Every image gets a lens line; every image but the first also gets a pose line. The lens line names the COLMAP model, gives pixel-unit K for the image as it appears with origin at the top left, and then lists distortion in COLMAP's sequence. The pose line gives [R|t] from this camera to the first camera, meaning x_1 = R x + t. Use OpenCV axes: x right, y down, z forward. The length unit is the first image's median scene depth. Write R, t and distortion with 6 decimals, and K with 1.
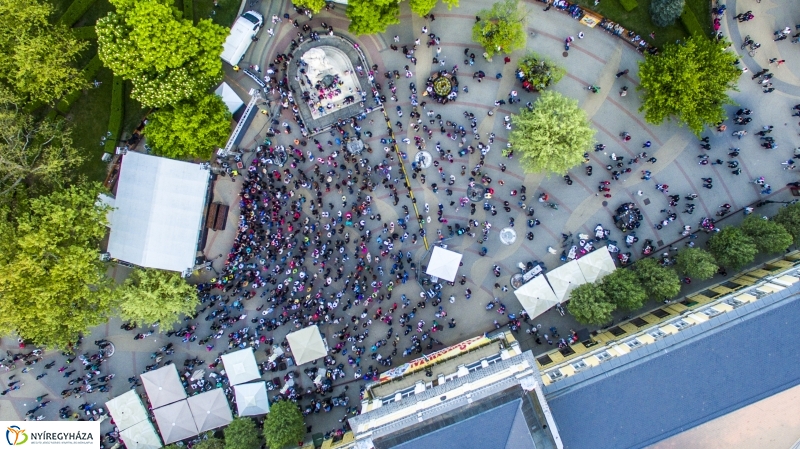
lens RADIAL K [[489.3, 0, 403.9], [0, 489.3, 229.2], [0, 0, 1]] dist [-0.132611, 0.092330]
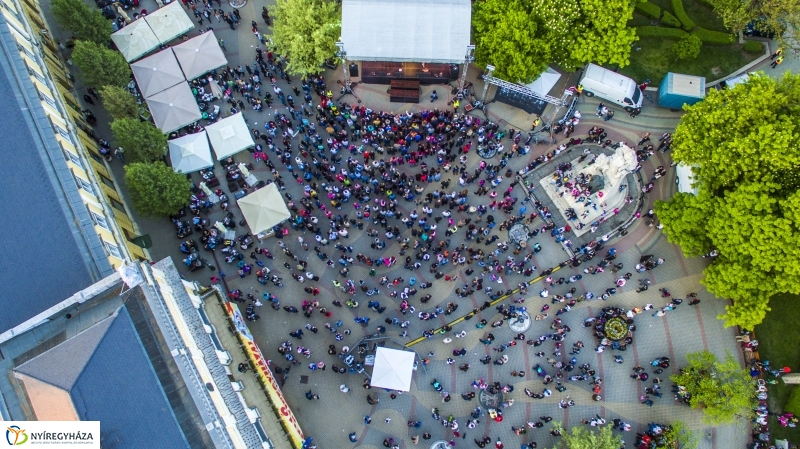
lens RADIAL K [[489.3, 0, 403.9], [0, 489.3, 229.2], [0, 0, 1]] dist [-0.132611, 0.092330]
pose [[0.156136, 0.958862, -0.237078, 0.055275], [-0.986262, 0.138238, -0.090434, 0.091610], [-0.053941, 0.247941, 0.967272, 0.234725]]
